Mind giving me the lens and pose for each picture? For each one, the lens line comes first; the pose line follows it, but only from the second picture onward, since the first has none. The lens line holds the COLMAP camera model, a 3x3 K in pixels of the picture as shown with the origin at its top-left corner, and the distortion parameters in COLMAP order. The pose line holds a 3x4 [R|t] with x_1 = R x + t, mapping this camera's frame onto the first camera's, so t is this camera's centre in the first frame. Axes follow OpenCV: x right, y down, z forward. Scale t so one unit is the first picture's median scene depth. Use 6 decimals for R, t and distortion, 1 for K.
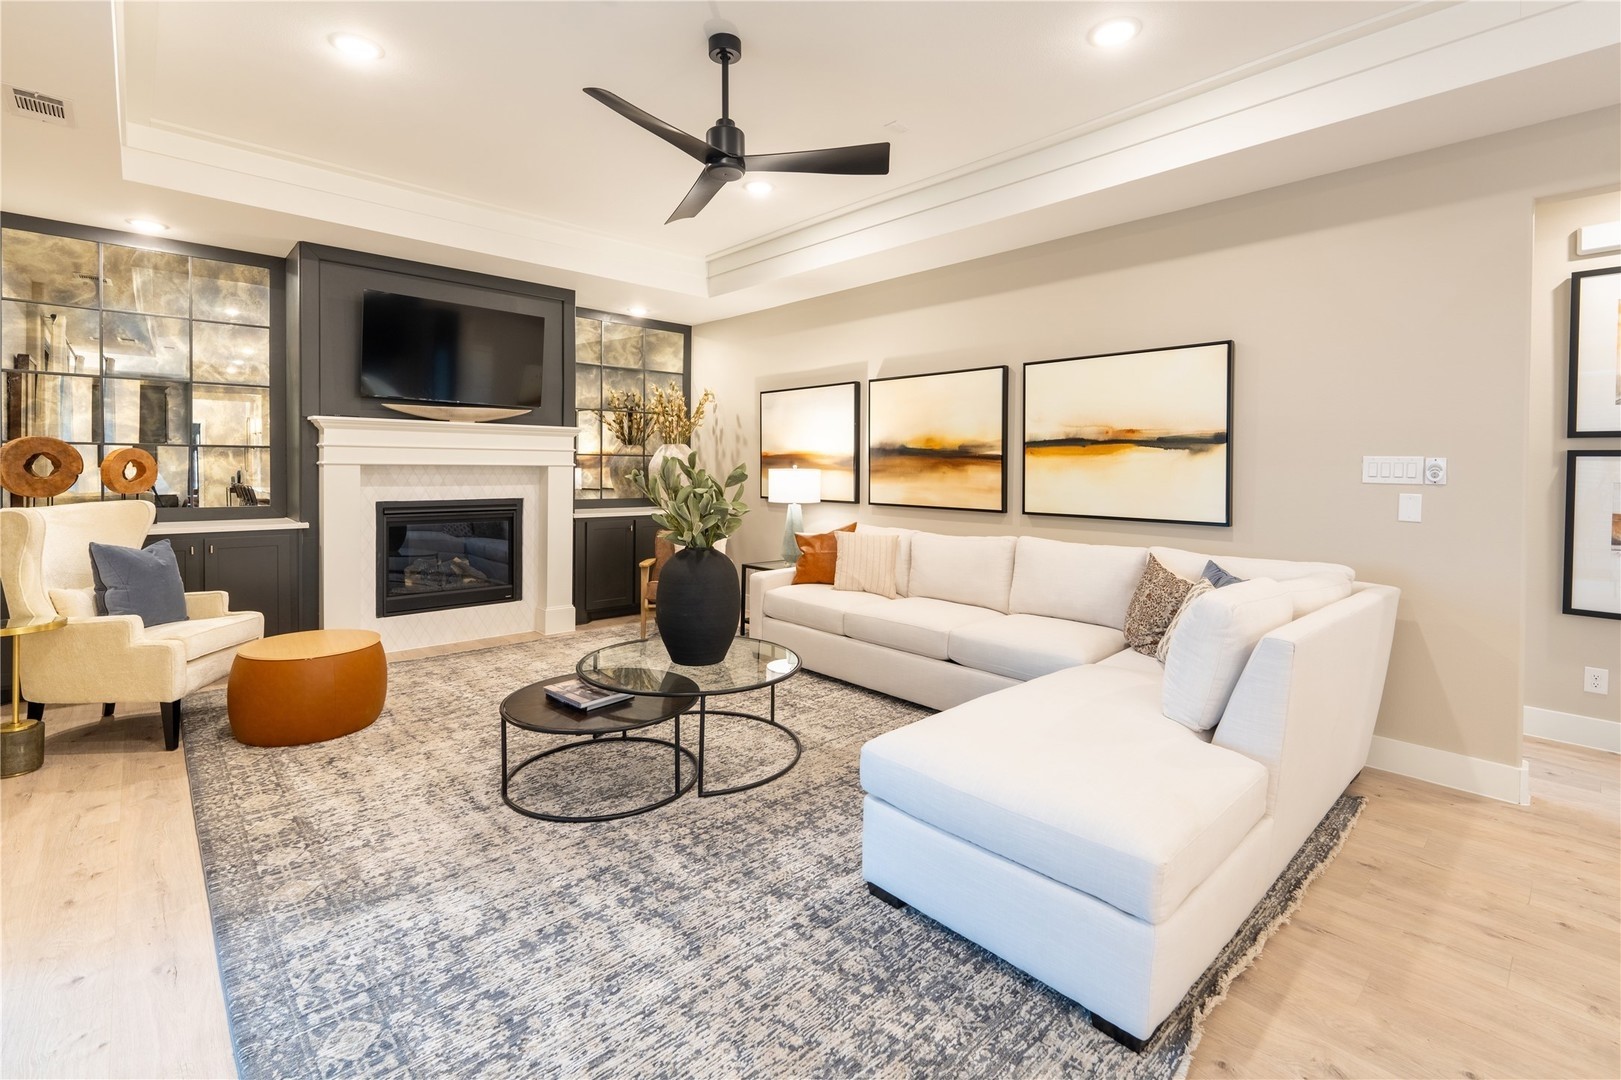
lens RADIAL K [[721.6, 0, 813.5], [0, 721.6, 464.3], [0, 0, 1]] dist [-0.001207, 0.000014]
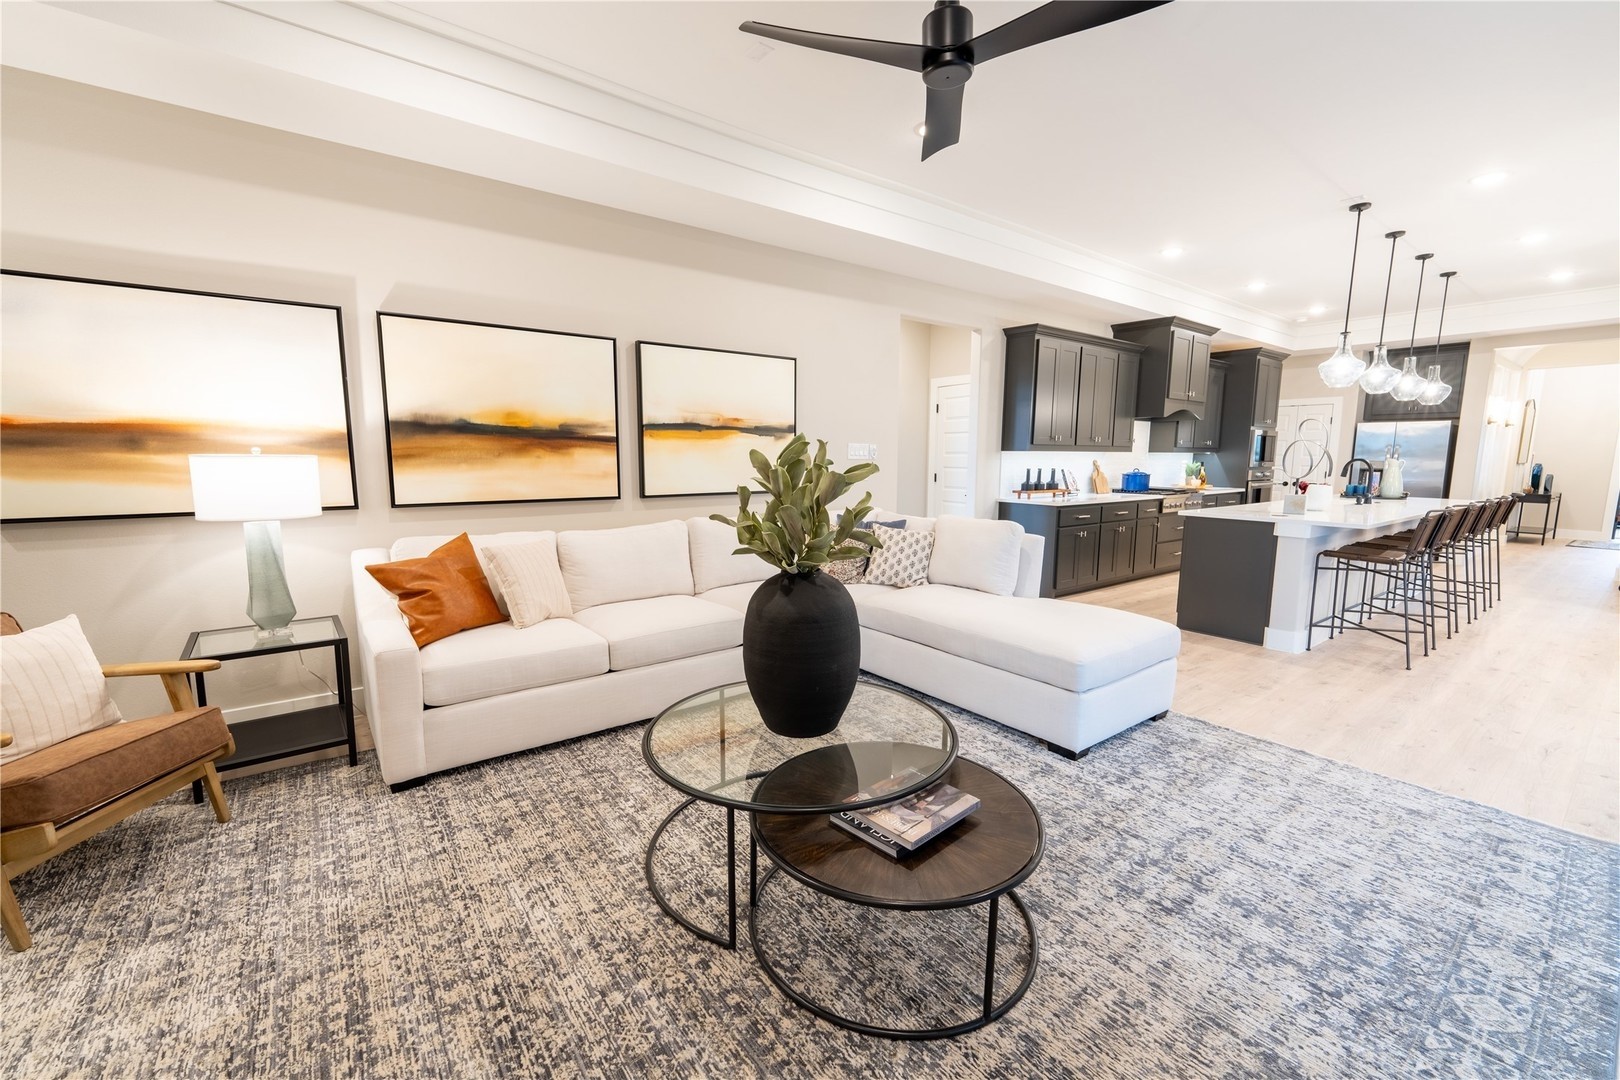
lens RADIAL K [[653.9, 0, 809.6], [0, 653.9, 532.2], [0, 0, 1]] dist [0.000288, -0.000218]
pose [[0.108445, -0.127090, 0.985945, -0.568482], [-0.007271, 0.991666, 0.128627, -0.001389], [-0.994076, -0.021117, 0.106617, 0.673968]]
